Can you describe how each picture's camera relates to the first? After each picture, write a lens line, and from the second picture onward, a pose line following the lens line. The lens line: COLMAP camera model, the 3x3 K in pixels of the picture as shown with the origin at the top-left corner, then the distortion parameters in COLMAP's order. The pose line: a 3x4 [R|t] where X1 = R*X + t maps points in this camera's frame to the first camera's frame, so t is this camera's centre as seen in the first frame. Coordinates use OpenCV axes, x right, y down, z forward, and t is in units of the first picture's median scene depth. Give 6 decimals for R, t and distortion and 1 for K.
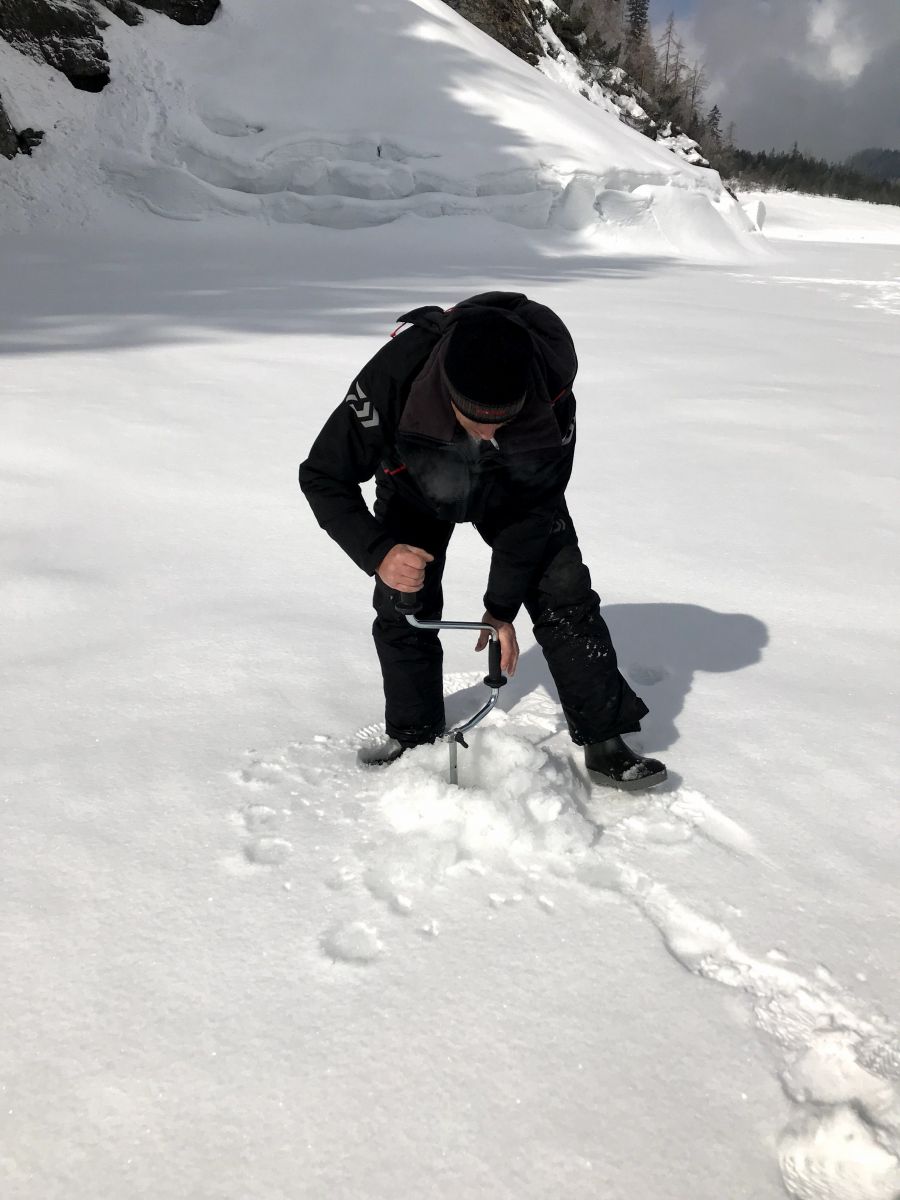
lens RADIAL K [[972.6, 0, 450.5], [0, 972.6, 602.4], [0, 0, 1]] dist [0.009815, 0.000514]
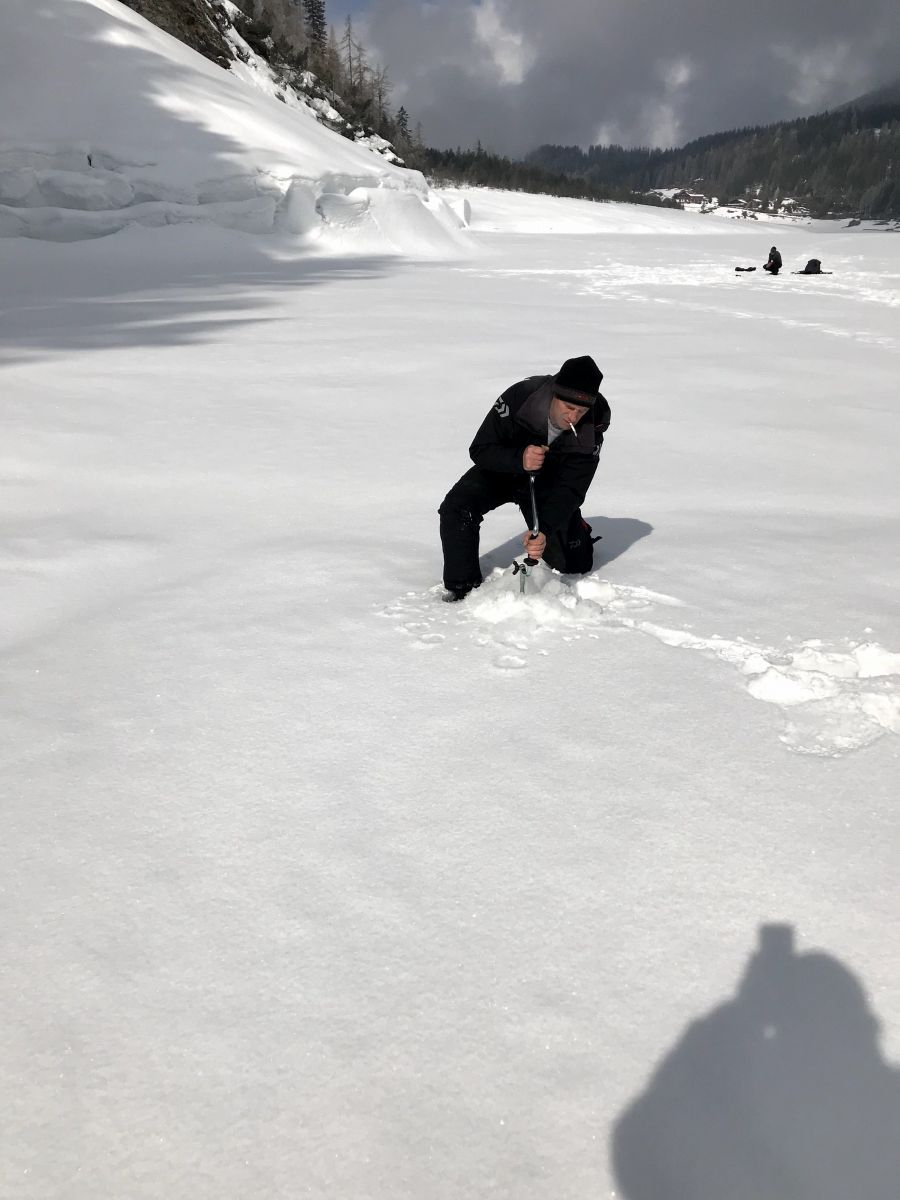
lens RADIAL K [[972.6, 0, 449.0], [0, 972.6, 603.9], [0, 0, 1]] dist [0.009815, 0.000514]
pose [[0.959502, -0.133551, 0.248034, -0.472365], [0.133014, 0.990932, 0.019003, 0.136548], [-0.248322, 0.014759, 0.968565, -0.547057]]
